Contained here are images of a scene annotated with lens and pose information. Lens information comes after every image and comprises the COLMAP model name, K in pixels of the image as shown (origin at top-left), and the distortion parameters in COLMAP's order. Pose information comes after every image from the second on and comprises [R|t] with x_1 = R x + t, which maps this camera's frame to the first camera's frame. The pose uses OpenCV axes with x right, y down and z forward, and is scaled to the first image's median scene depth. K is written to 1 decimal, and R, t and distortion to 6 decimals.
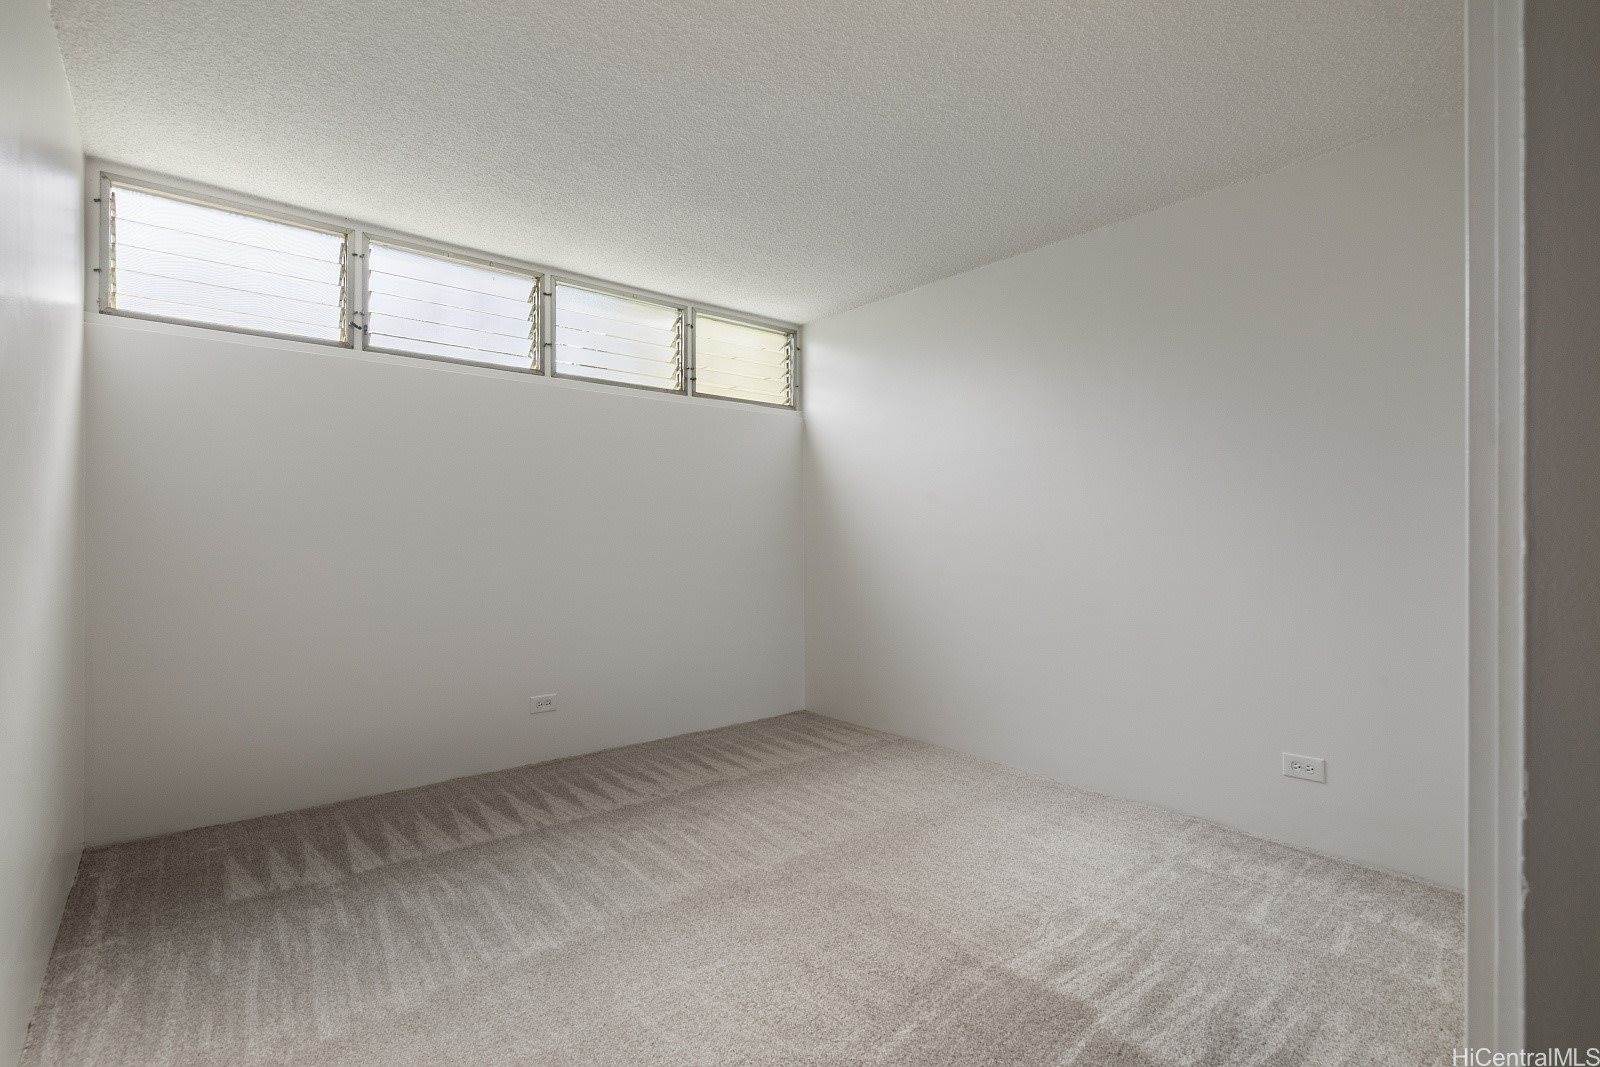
lens RADIAL K [[760.9, 0, 802.5], [0, 760.9, 534.1], [0, 0, 1]] dist [-0.000501, -0.000016]
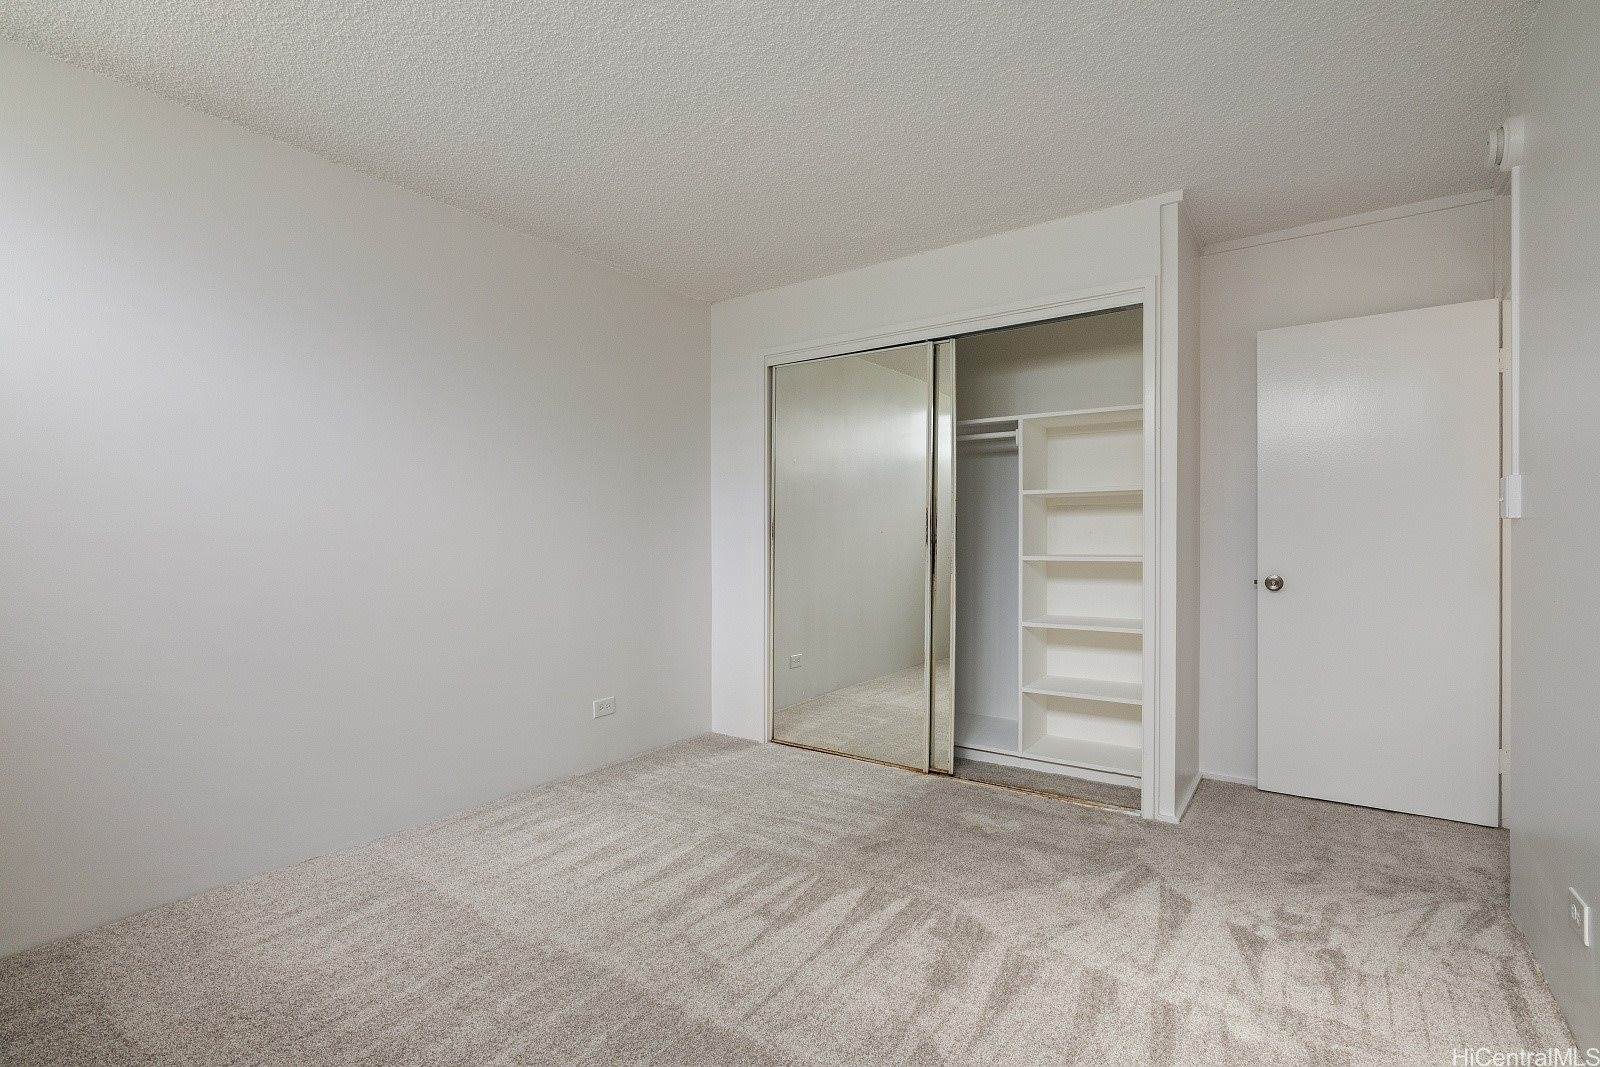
lens RADIAL K [[760.9, 0, 802.4], [0, 760.9, 535.2], [0, 0, 1]] dist [-0.000501, -0.000016]
pose [[-0.264994, 0.002170, 0.964248, -0.783476], [-0.001739, 0.999995, -0.002729, -0.000419], [-0.964249, -0.002399, -0.264988, 1.051059]]
